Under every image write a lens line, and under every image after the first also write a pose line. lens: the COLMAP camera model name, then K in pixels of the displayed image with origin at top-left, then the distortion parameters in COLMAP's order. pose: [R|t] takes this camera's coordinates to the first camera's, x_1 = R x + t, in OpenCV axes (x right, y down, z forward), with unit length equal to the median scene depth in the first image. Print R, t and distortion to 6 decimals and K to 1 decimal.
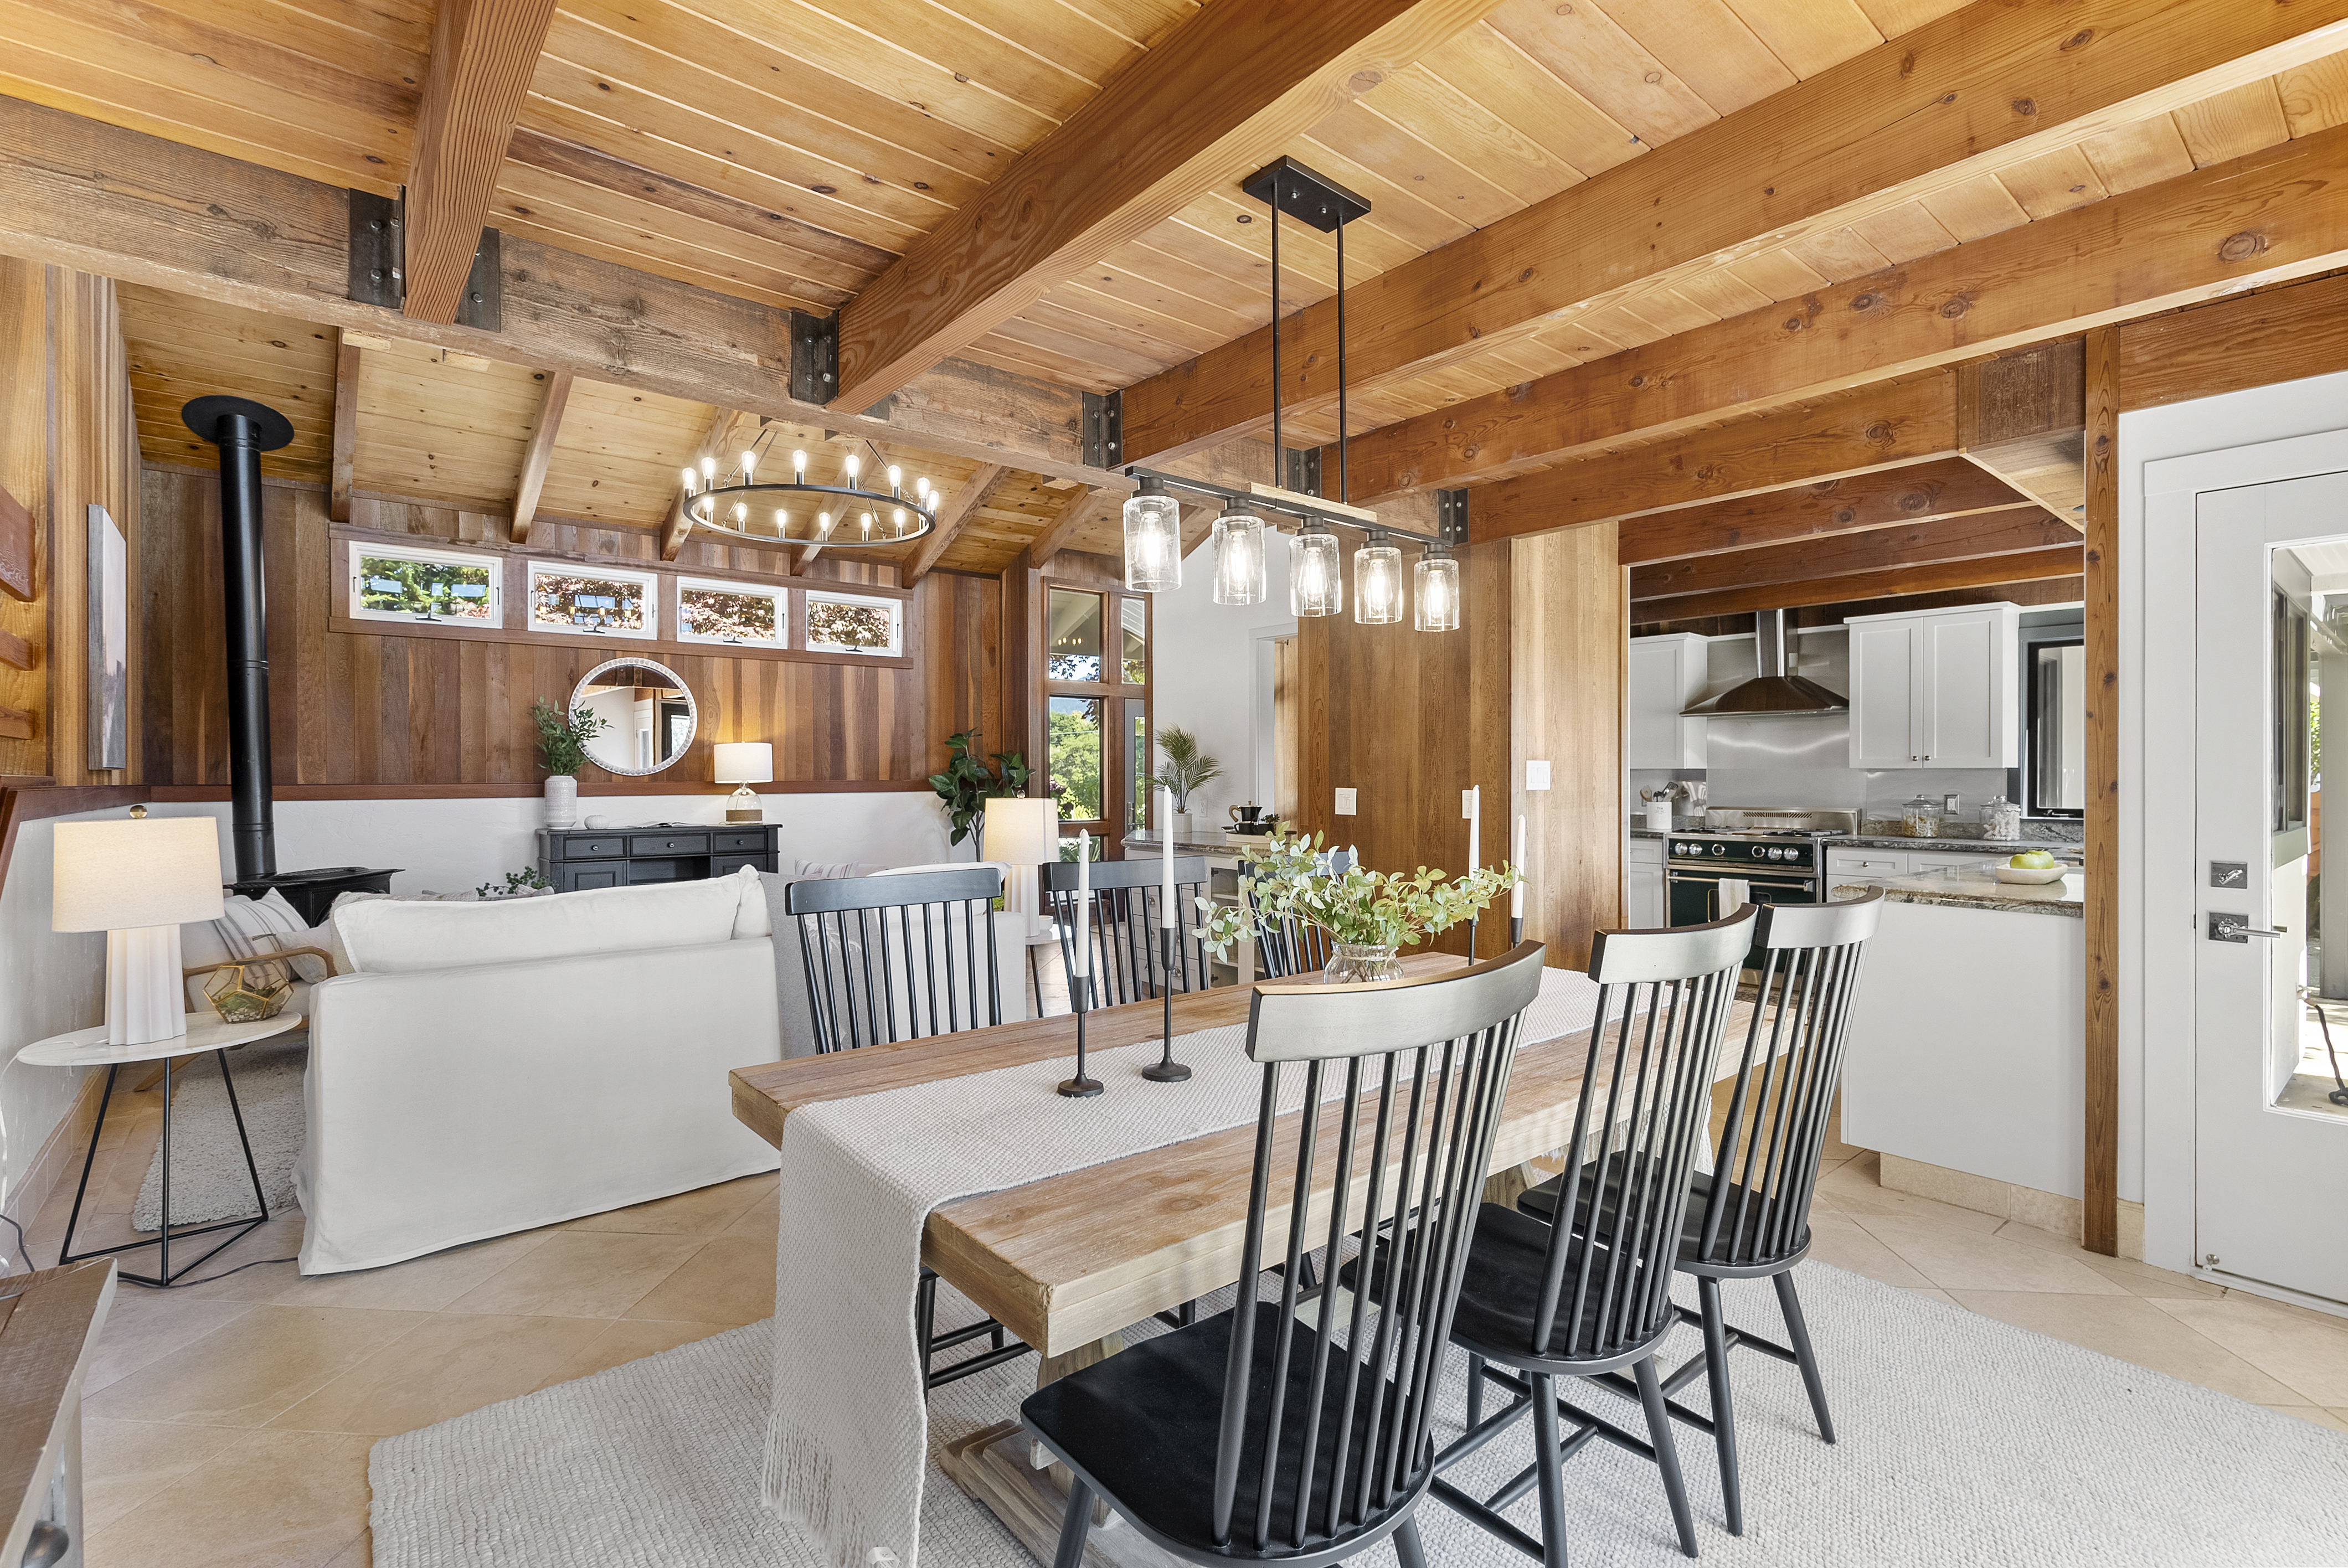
lens RADIAL K [[1065.2, 0, 1170.5], [0, 1065.2, 772.0], [0, 0, 1]] dist [-0.011210, -0.000241]
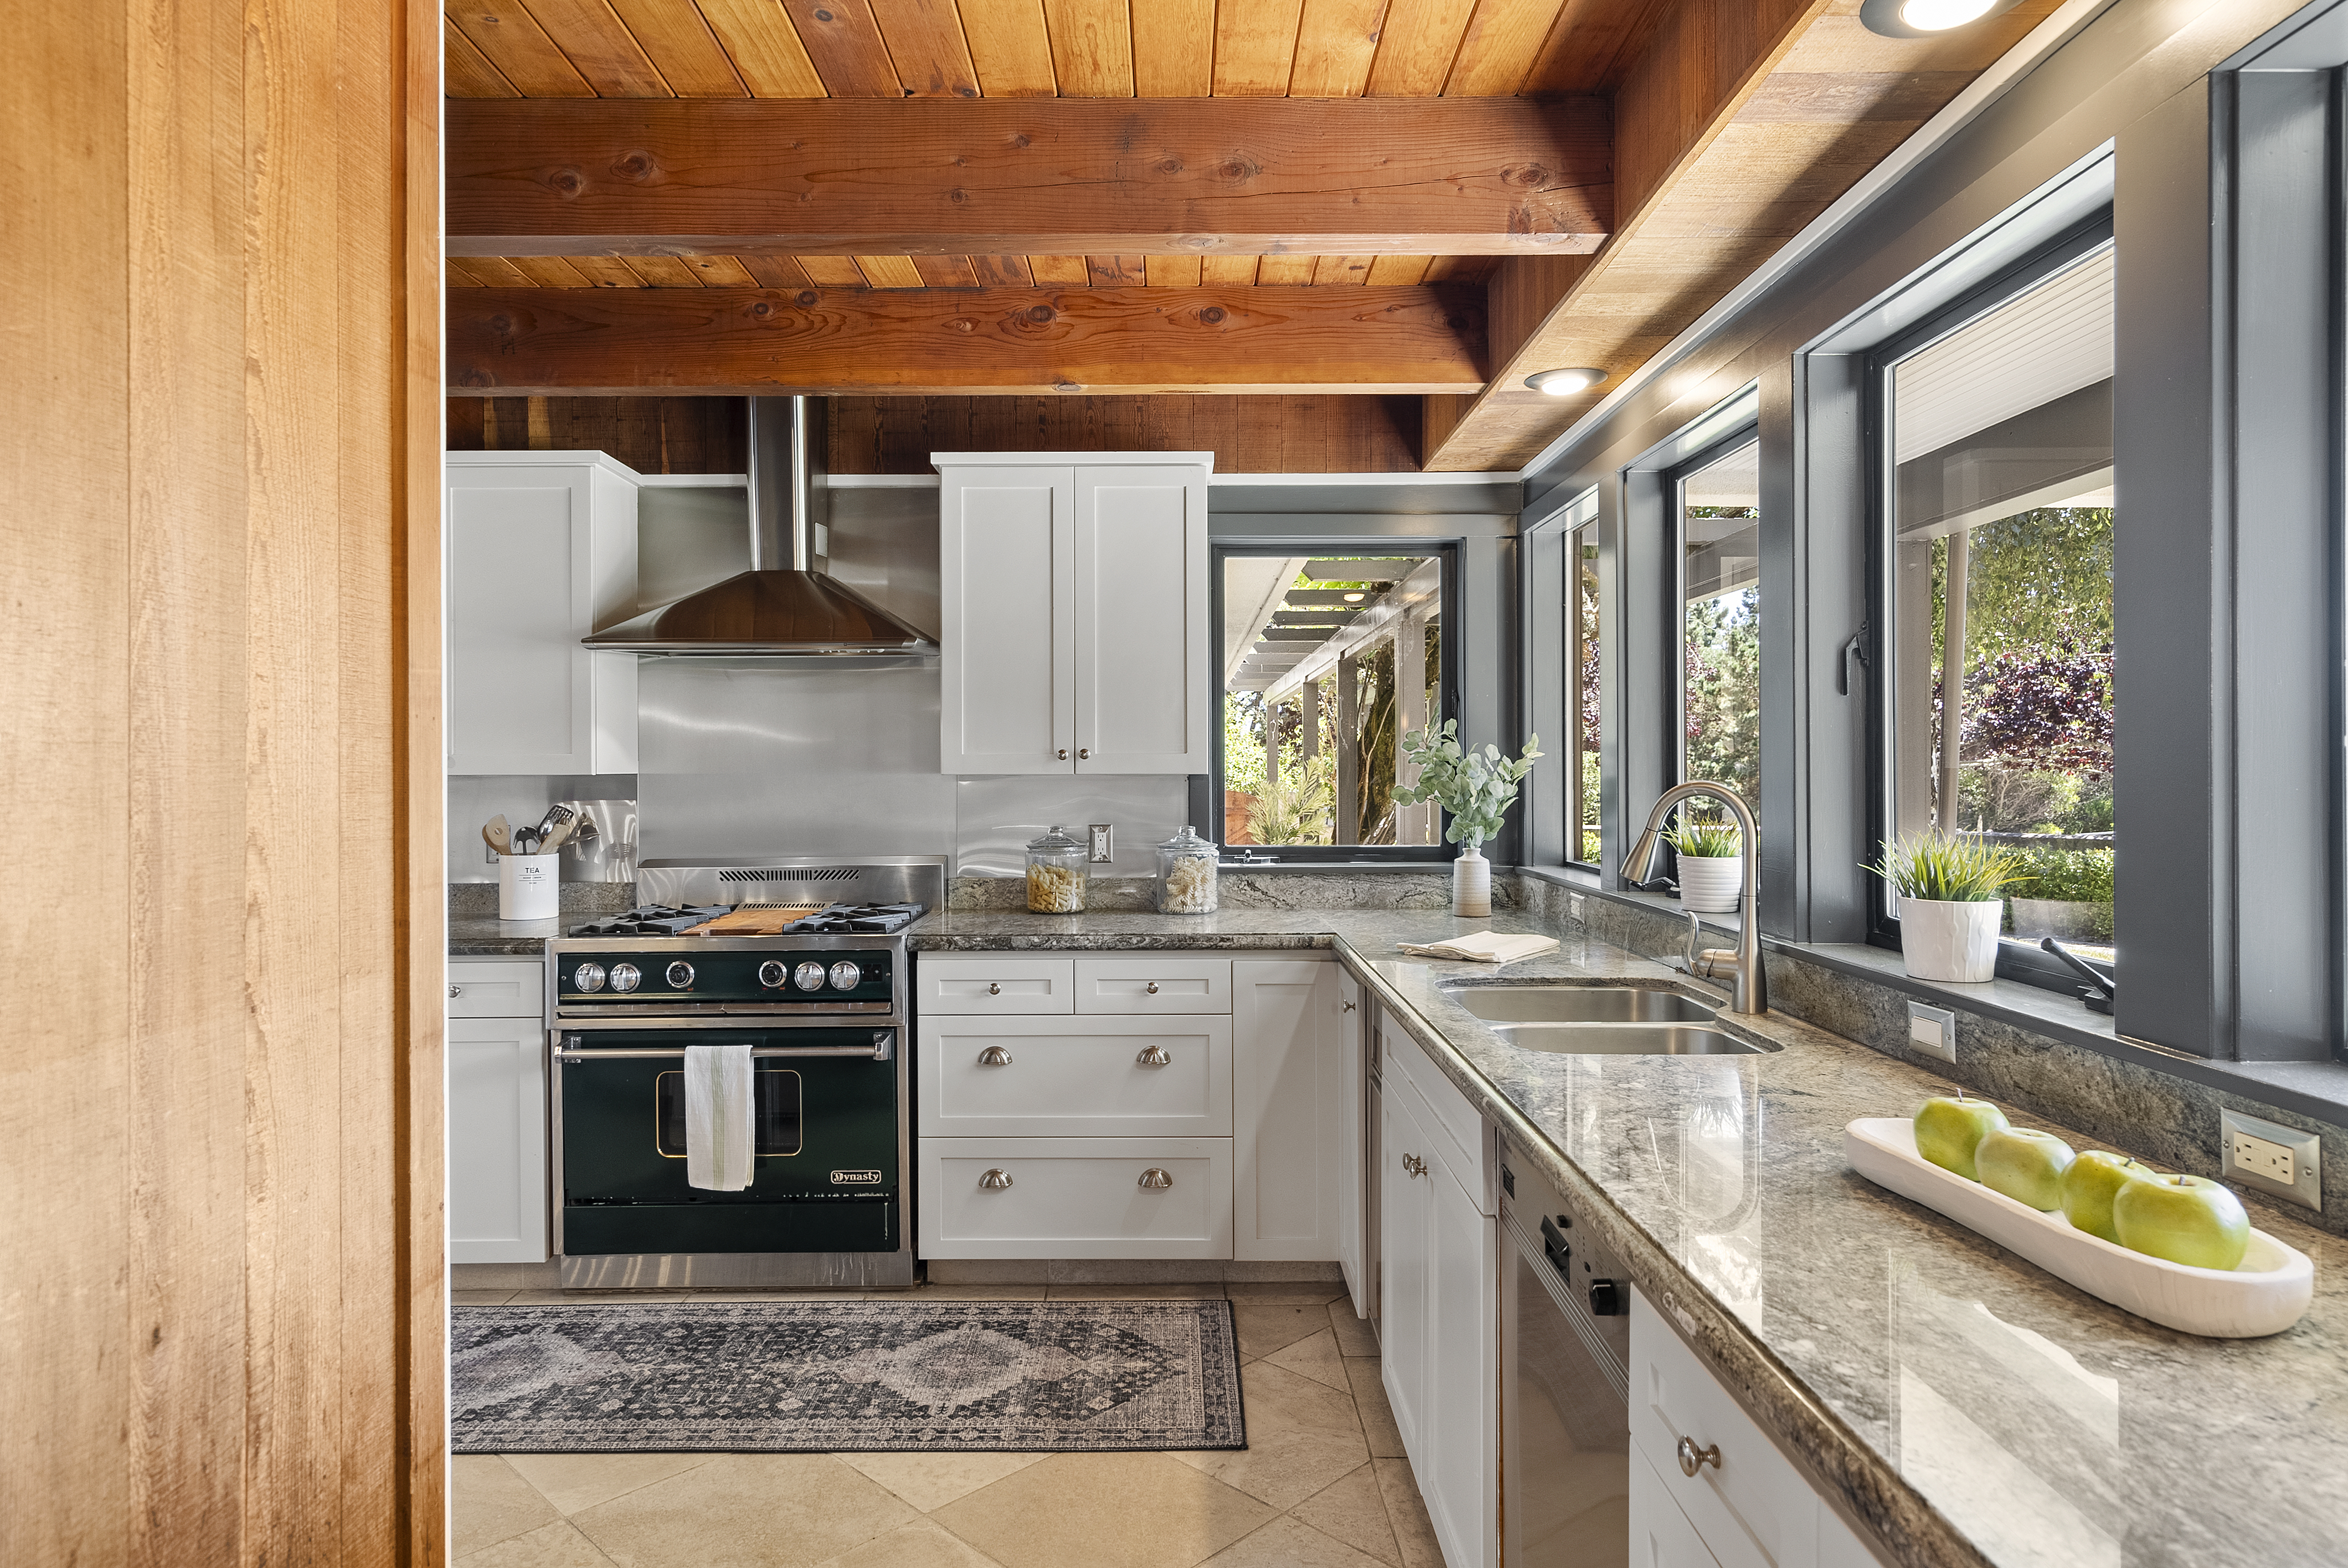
lens RADIAL K [[1381.0, 0, 1174.0], [0, 1381.0, 784.0], [0, 0, 1]] dist [0.001335, 0.000115]
pose [[0.633211, -0.008600, 0.773931, 0.219716], [-0.000546, 0.999933, 0.011558, -0.006354], [-0.773979, -0.007741, 0.633164, 0.504462]]
